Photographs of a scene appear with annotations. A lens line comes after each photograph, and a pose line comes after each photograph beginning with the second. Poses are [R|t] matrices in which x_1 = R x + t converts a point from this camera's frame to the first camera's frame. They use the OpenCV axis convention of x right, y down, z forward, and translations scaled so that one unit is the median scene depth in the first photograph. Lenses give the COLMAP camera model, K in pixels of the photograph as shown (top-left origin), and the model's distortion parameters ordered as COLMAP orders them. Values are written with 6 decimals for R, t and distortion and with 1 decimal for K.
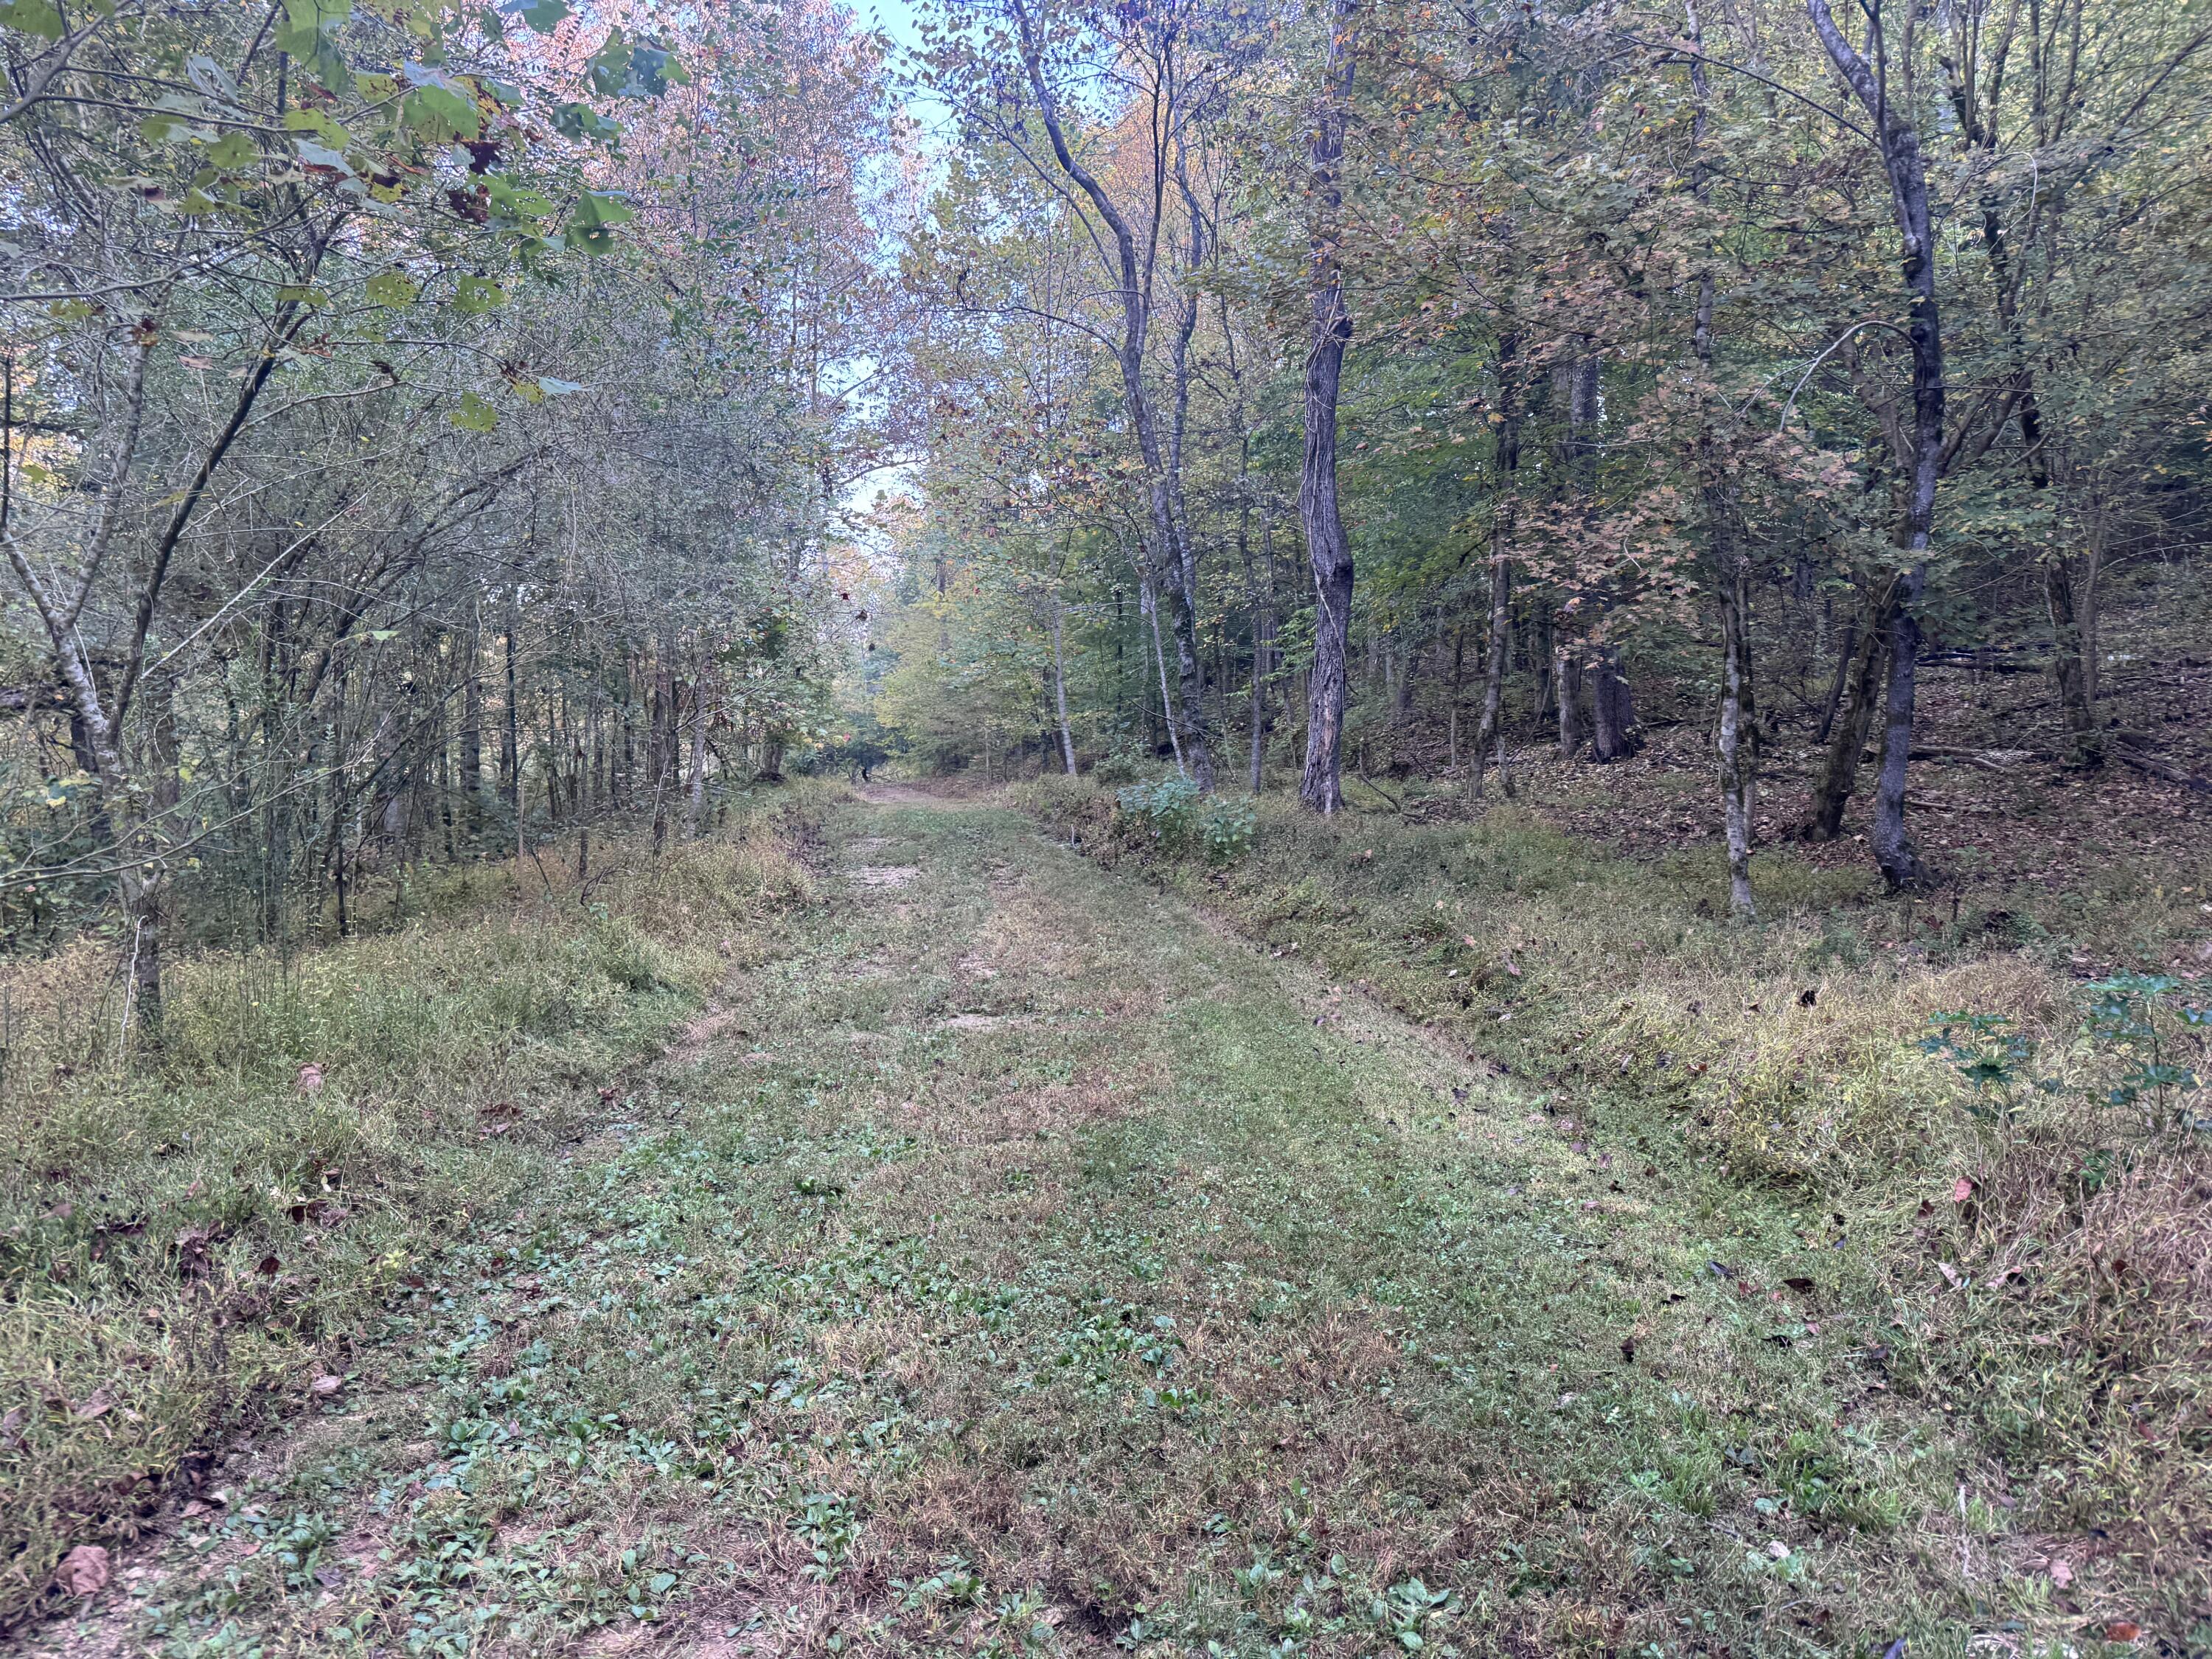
lens RADIAL K [[1547.8, 0, 1105.3], [0, 1547.8, 829.8], [0, 0, 1]] dist [0.002566, -0.005595]
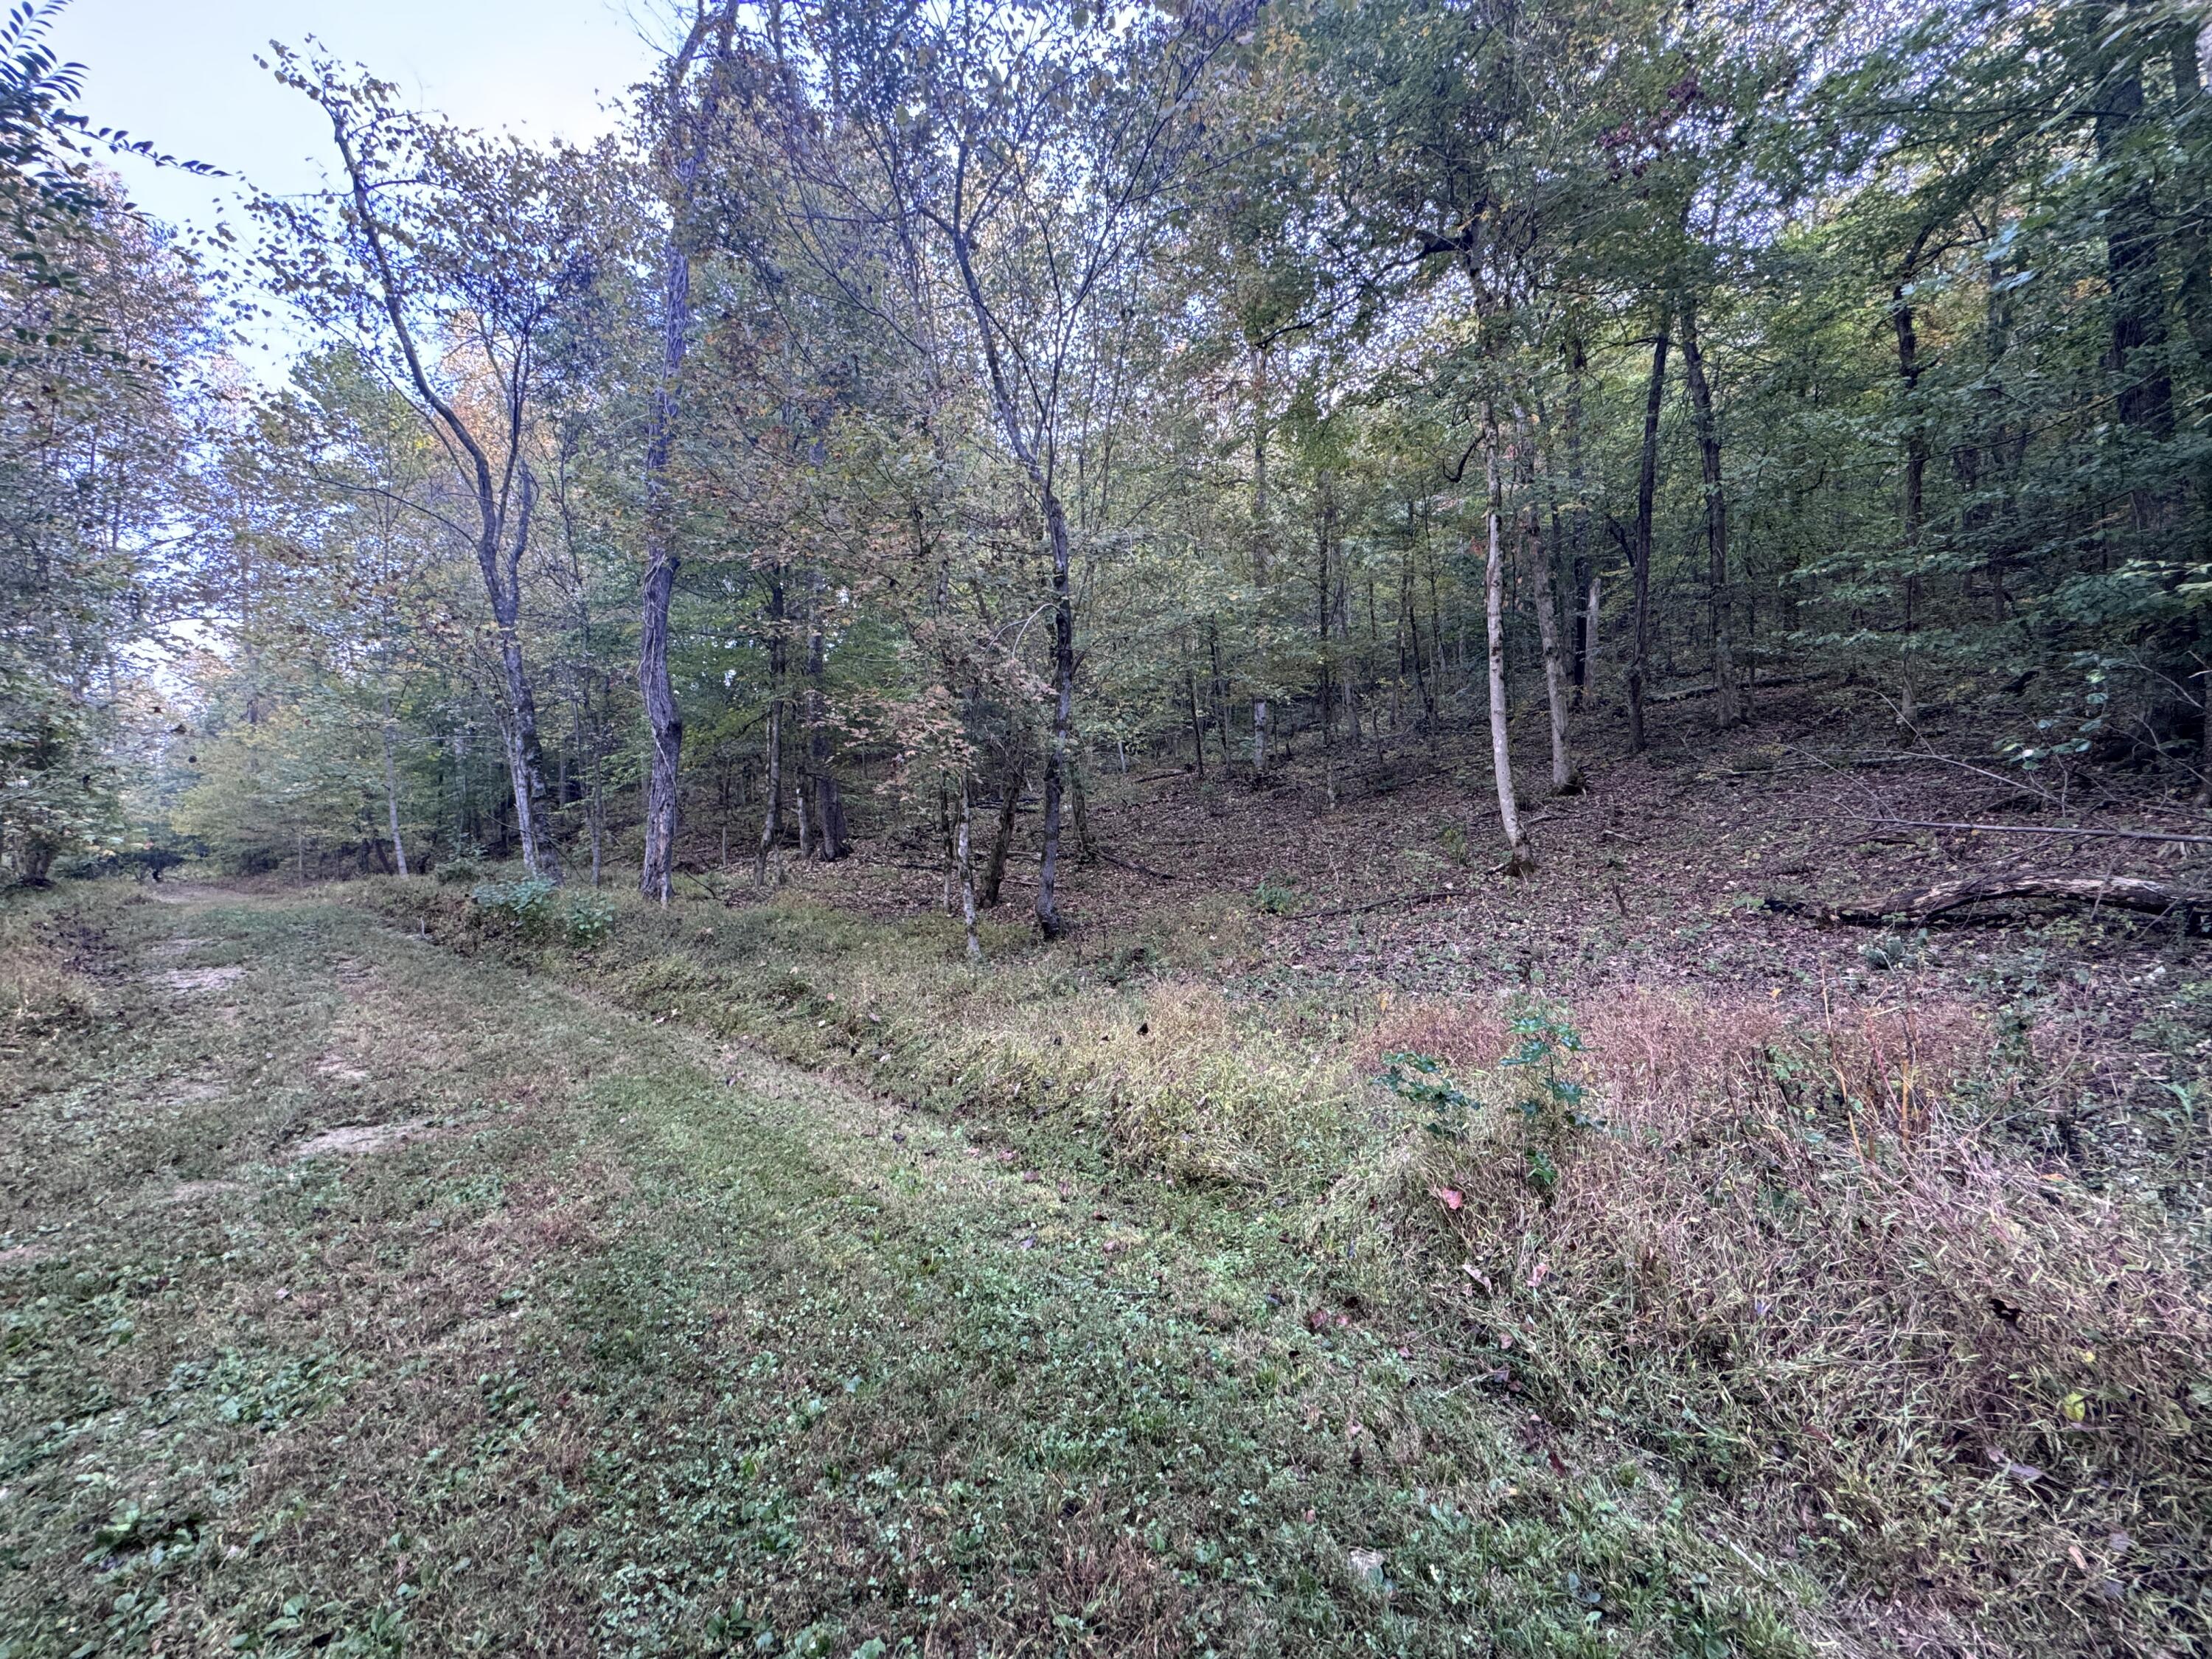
lens RADIAL K [[880.3, 0, 1112.6], [0, 880.3, 813.8], [0, 0, 1]] dist [-0.001674, -0.001479]
pose [[0.778494, 0.023718, 0.627204, -0.041923], [0.035697, 0.995995, -0.081972, -0.011386], [-0.626637, 0.086204, 0.774529, 0.168335]]
